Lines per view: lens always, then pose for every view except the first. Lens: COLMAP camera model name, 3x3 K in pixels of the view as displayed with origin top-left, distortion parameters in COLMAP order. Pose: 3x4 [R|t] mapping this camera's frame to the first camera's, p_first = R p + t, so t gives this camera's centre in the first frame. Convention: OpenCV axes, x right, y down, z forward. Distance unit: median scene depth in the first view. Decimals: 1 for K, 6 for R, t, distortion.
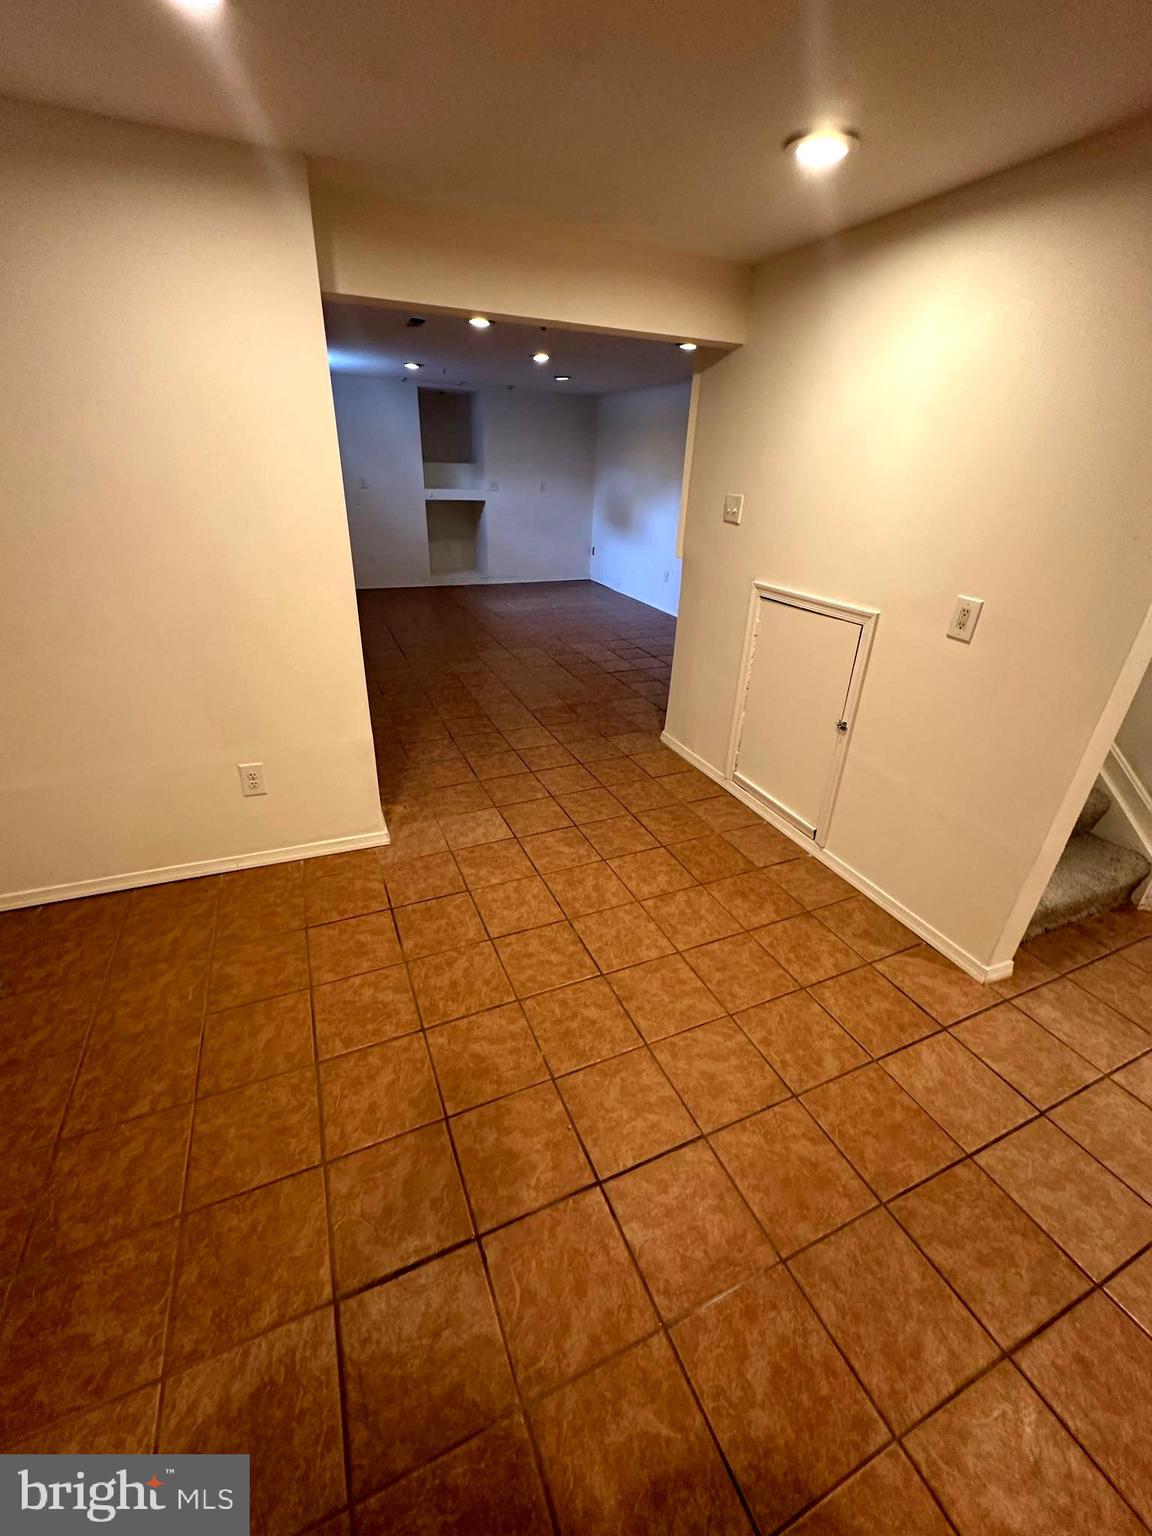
lens RADIAL K [[616.0, 0, 576.6], [0, 616.0, 760.1], [0, 0, 1]] dist [-0.001033, -0.000021]
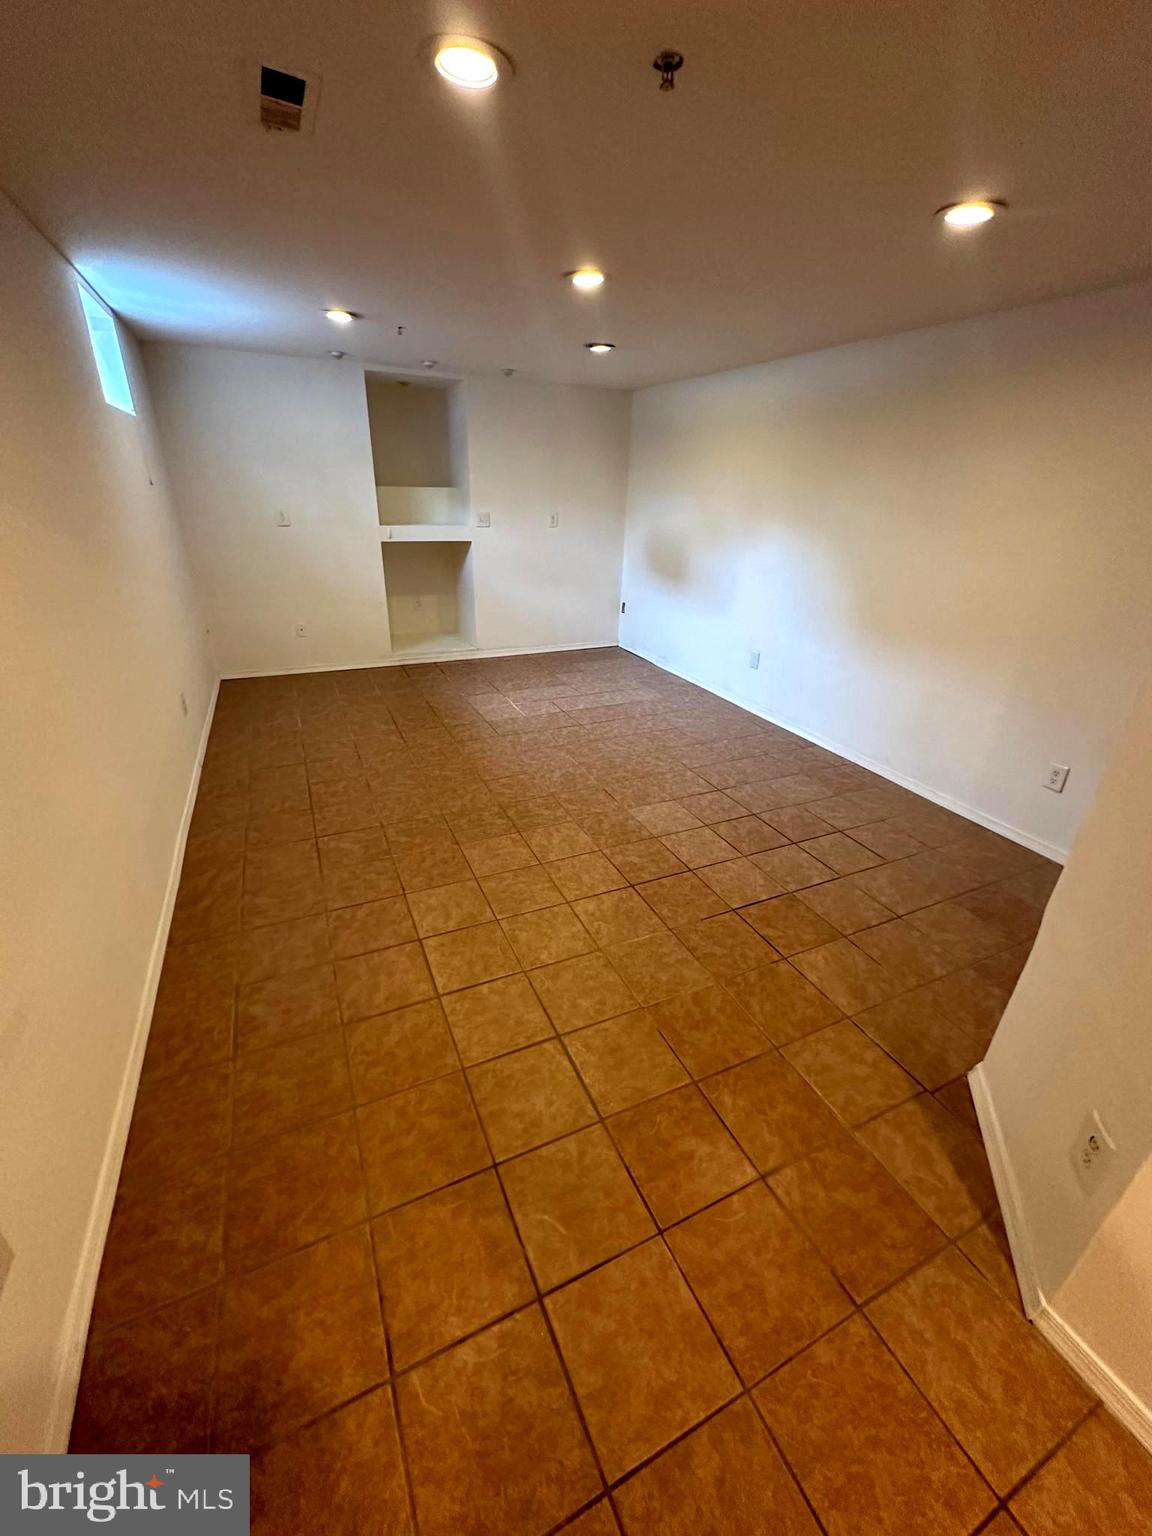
lens RADIAL K [[600.8, 0, 576.0], [0, 600.8, 768.0], [0, 0, 1]] dist [-0.034993, 0.000033]
pose [[0.999396, -0.016318, 0.030689, -0.060638], [0.016525, 0.999842, -0.006495, -0.177694], [-0.030578, 0.006999, 0.999508, 0.366877]]
